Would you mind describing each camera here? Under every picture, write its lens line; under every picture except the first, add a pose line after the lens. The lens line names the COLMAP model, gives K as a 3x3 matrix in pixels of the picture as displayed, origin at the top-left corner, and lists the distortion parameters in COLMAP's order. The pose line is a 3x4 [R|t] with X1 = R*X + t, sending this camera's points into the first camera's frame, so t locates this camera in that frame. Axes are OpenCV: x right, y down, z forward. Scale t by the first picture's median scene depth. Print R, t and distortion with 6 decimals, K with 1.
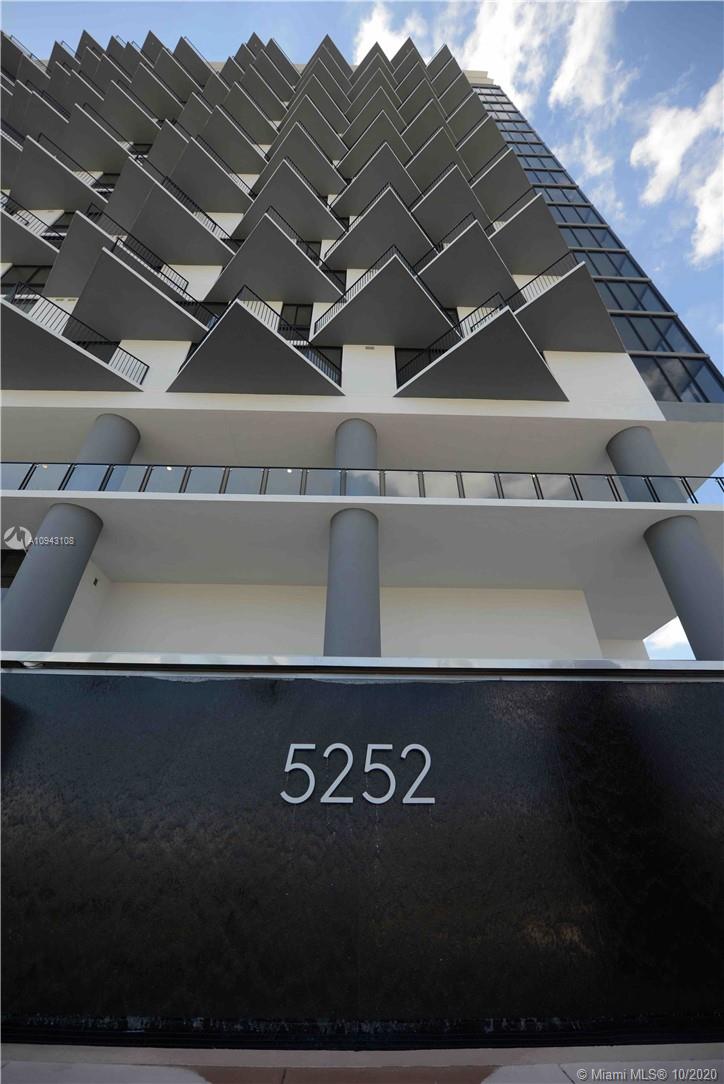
lens RADIAL K [[435.8, 0, 355.6], [0, 435.8, 544.1], [0, 0, 1]] dist [-0.008876, -0.005251]
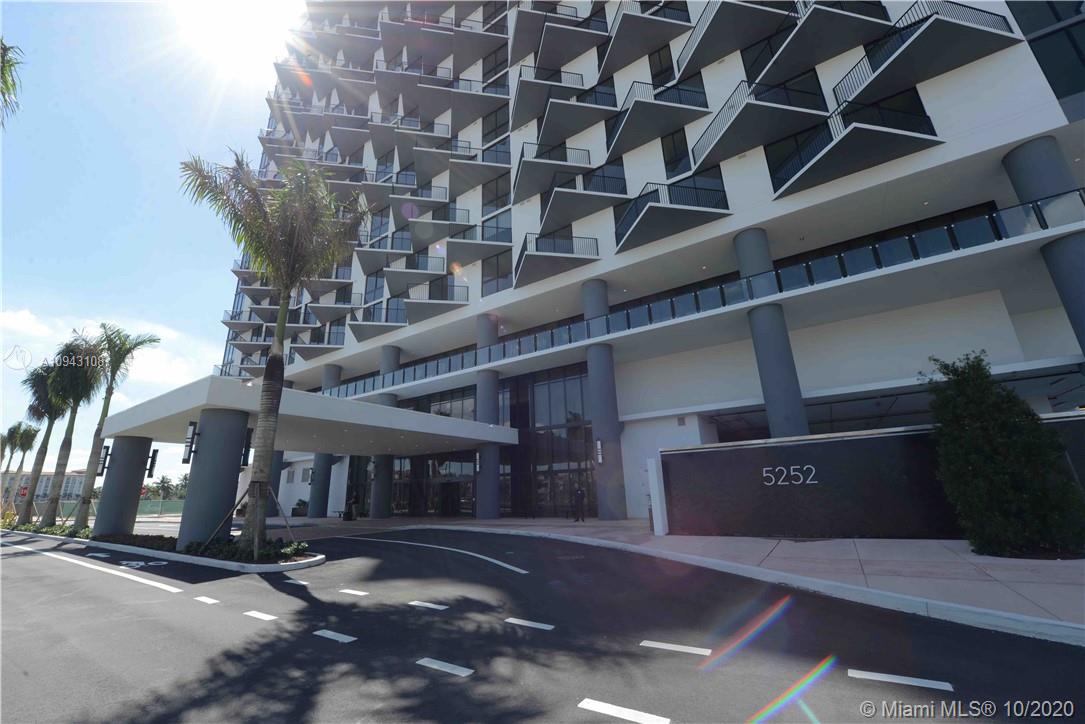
lens RADIAL K [[436.2, 0, 532.3], [0, 436.2, 361.8], [0, 0, 1]] dist [-0.008876, -0.005251]
pose [[0.829257, -0.196233, -0.523283, 0.080718], [0.344377, 0.916861, 0.201916, -0.449815], [0.440155, -0.347647, 0.827892, -0.640053]]
